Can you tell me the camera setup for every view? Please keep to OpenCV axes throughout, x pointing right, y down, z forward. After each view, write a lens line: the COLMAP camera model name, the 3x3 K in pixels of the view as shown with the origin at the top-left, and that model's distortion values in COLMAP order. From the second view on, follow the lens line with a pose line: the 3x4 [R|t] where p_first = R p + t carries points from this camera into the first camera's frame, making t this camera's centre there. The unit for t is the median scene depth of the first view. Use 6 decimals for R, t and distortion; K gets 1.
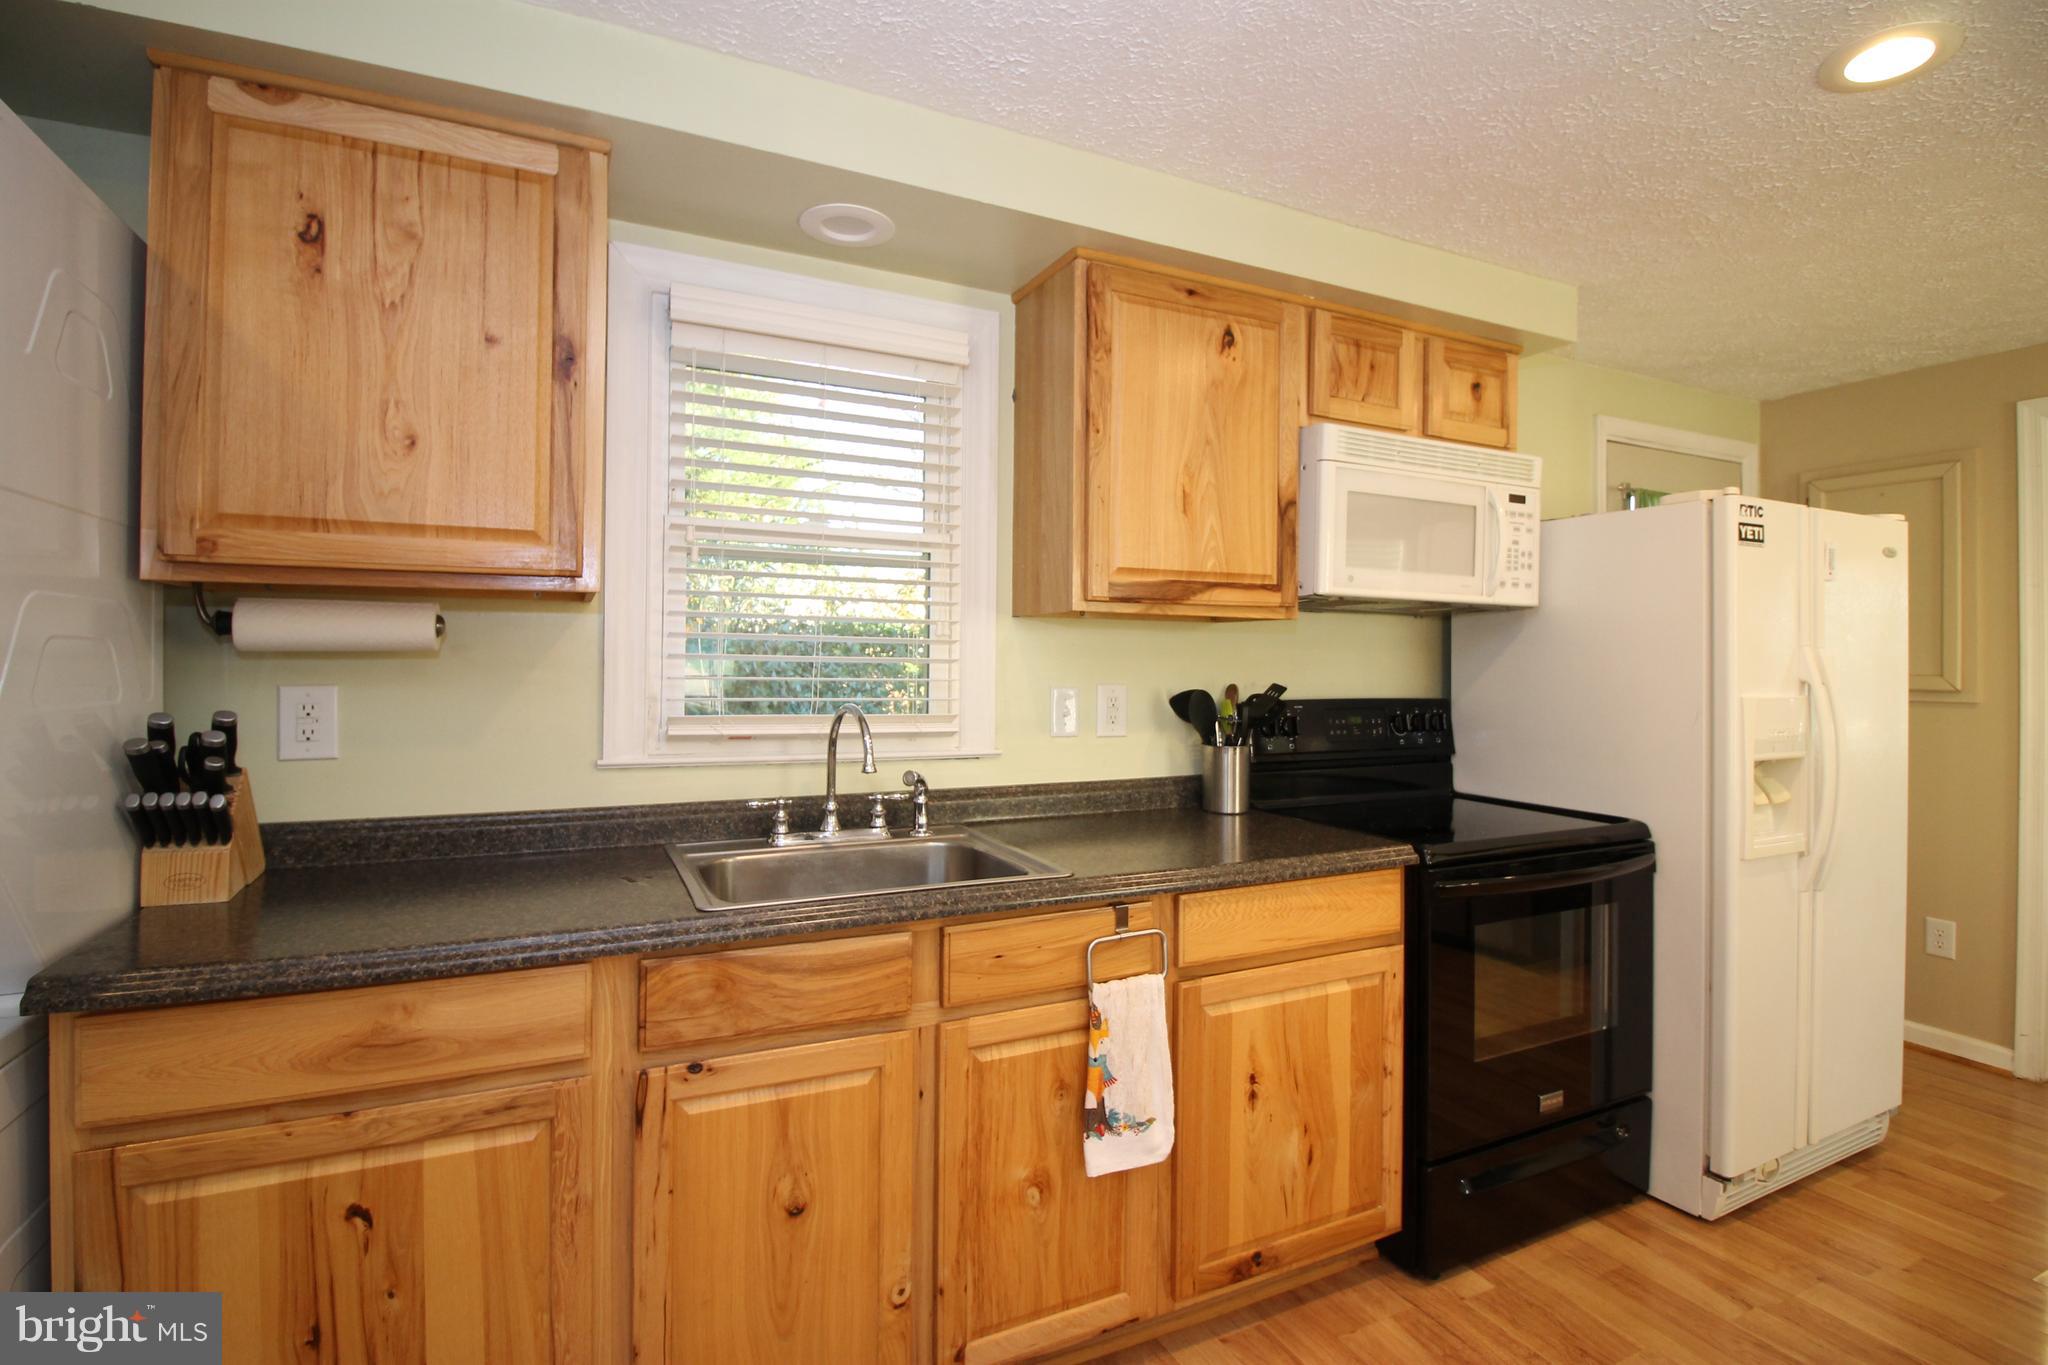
lens RADIAL K [[959.8, 0, 1020.6], [0, 959.8, 649.0], [0, 0, 1]] dist [-0.004861, -0.010821]
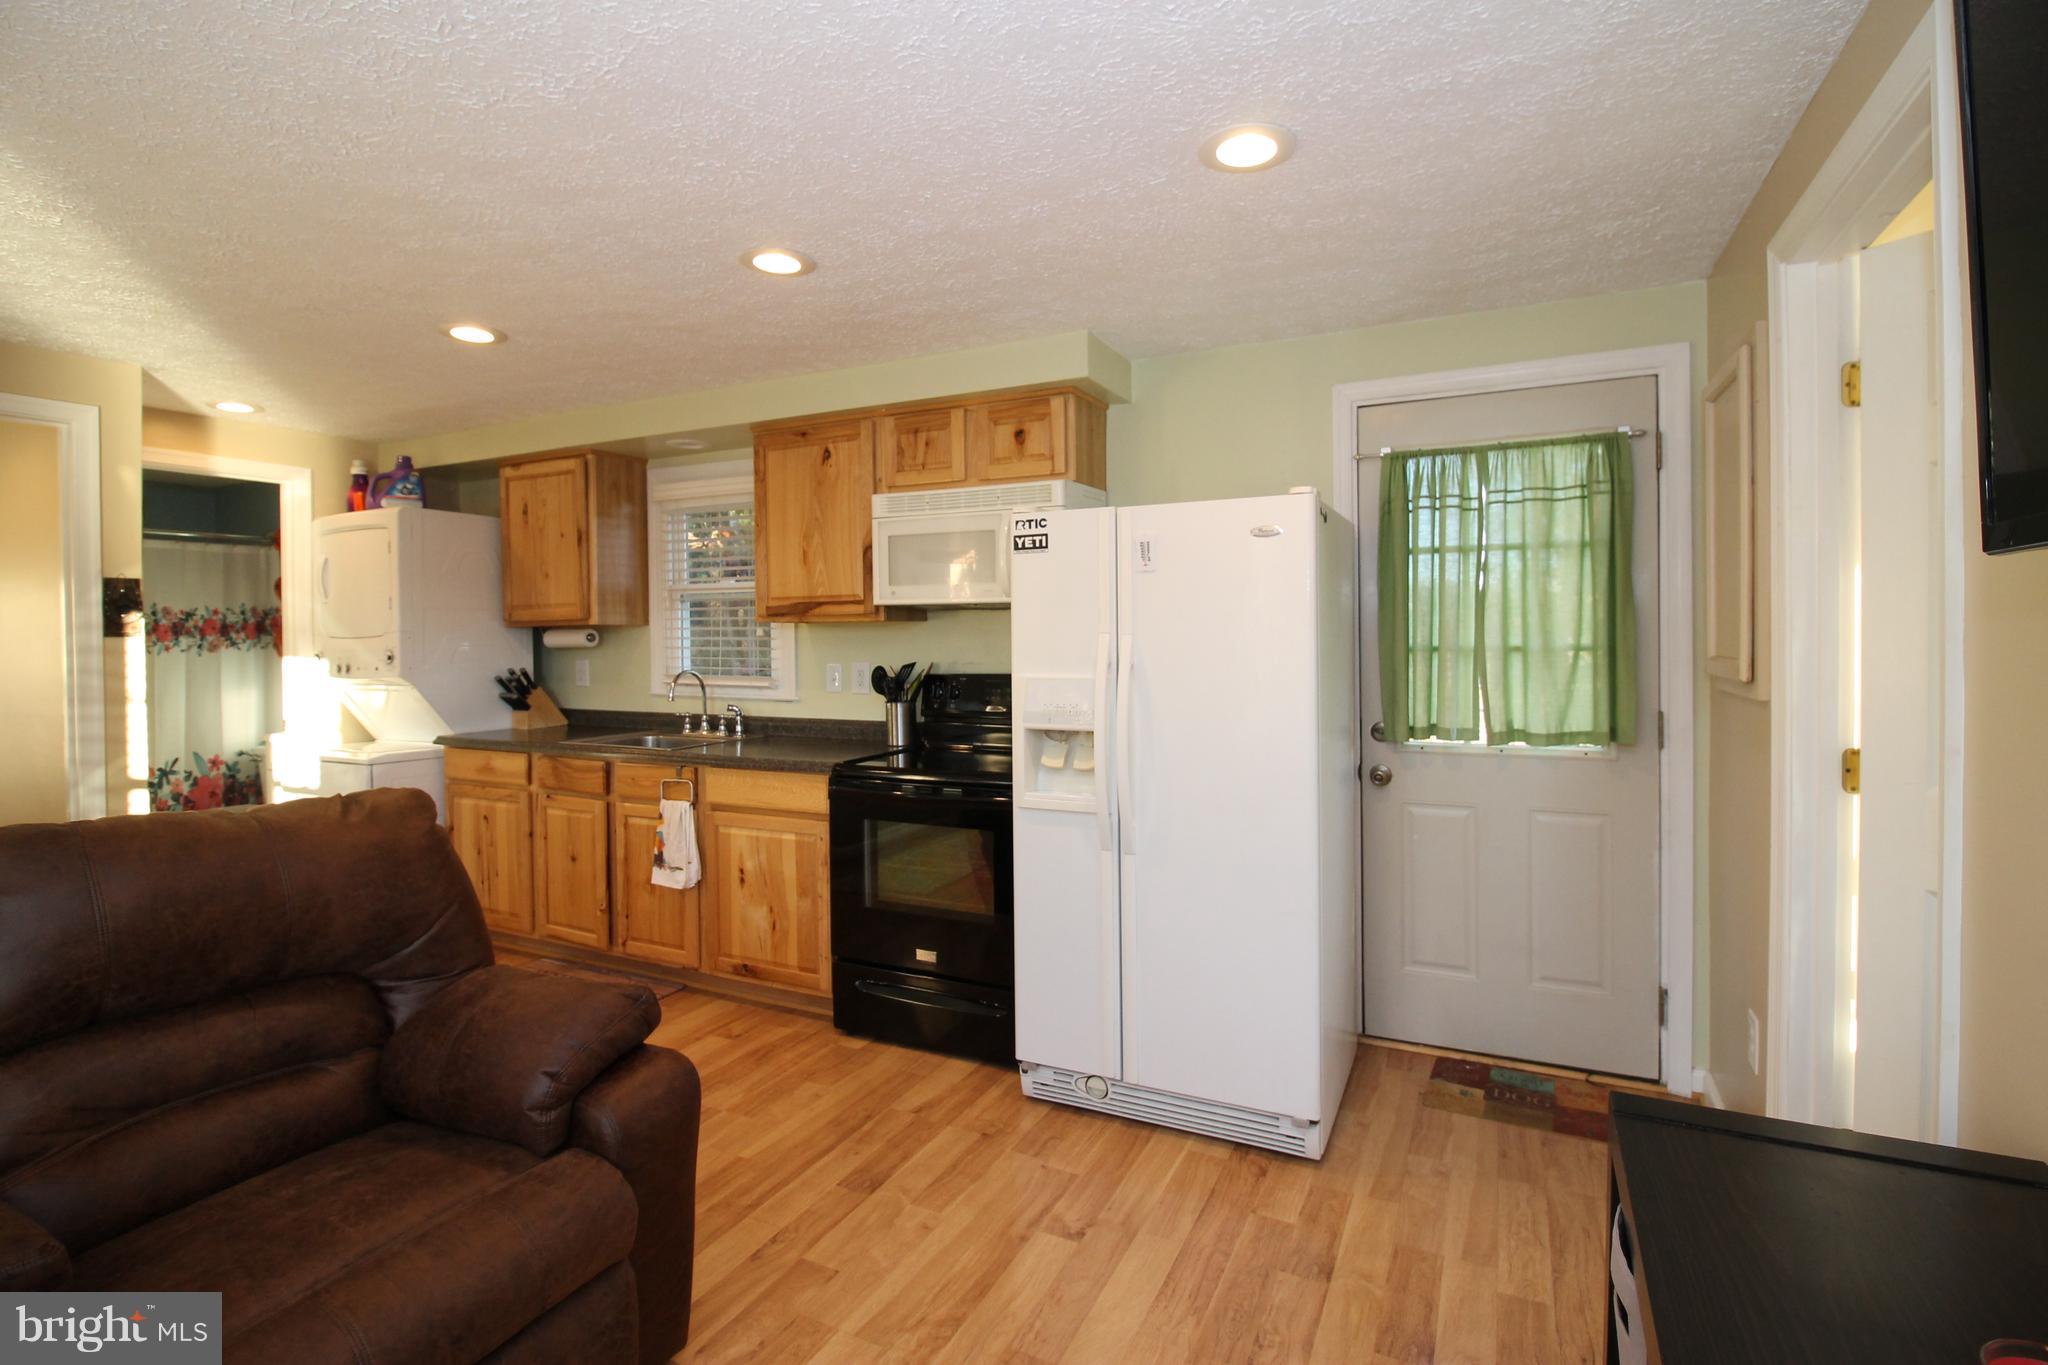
lens RADIAL K [[959.8, 0, 1028.2], [0, 959.8, 647.9], [0, 0, 1]] dist [-0.004861, -0.010821]
pose [[0.620256, -0.004463, -0.784387, 1.748196], [0.022364, 0.999678, 0.011997, -0.001295], [0.784081, -0.024983, 0.620156, 0.236713]]
